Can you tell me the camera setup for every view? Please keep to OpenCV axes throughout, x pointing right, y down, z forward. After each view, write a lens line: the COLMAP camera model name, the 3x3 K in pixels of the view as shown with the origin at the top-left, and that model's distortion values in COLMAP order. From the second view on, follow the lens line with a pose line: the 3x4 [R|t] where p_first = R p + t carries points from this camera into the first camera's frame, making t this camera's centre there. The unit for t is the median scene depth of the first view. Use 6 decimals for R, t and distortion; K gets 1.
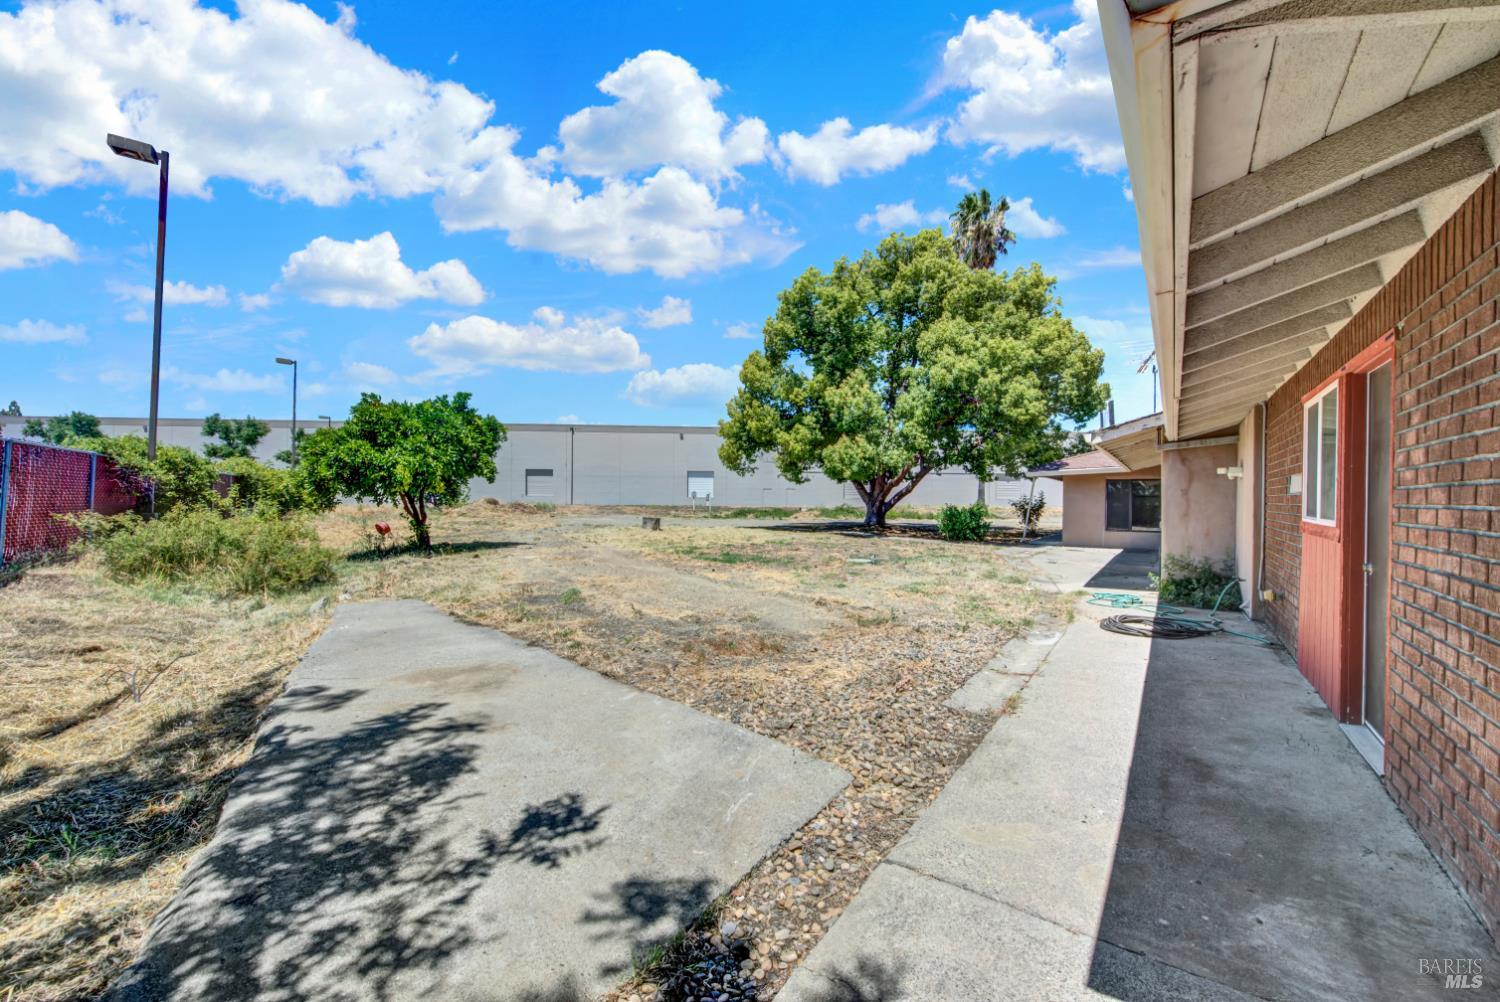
lens RADIAL K [[600.2, 0, 756.3], [0, 600.2, 501.2], [0, 0, 1]] dist [-0.000575, -0.000042]
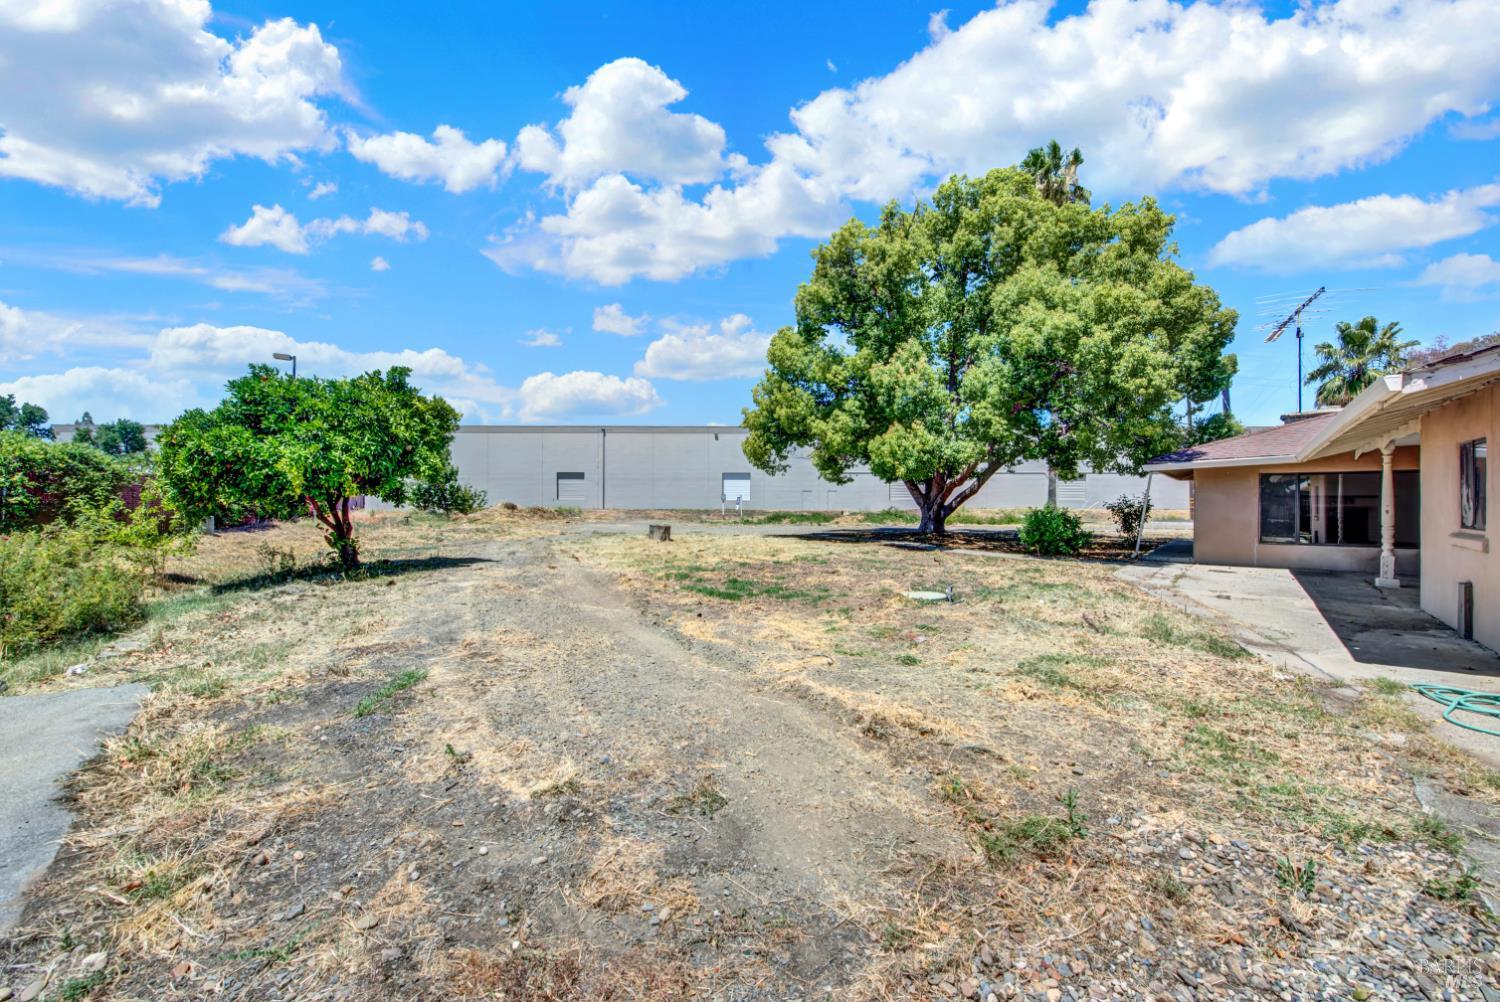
lens RADIAL K [[600.2, 0, 756.3], [0, 600.2, 501.2], [0, 0, 1]] dist [-0.000575, -0.000042]
pose [[0.997464, -0.005142, -0.070993, 0.017125], [0.004798, 0.999976, -0.005014, -0.001371], [0.071017, 0.004660, 0.997464, 0.182524]]
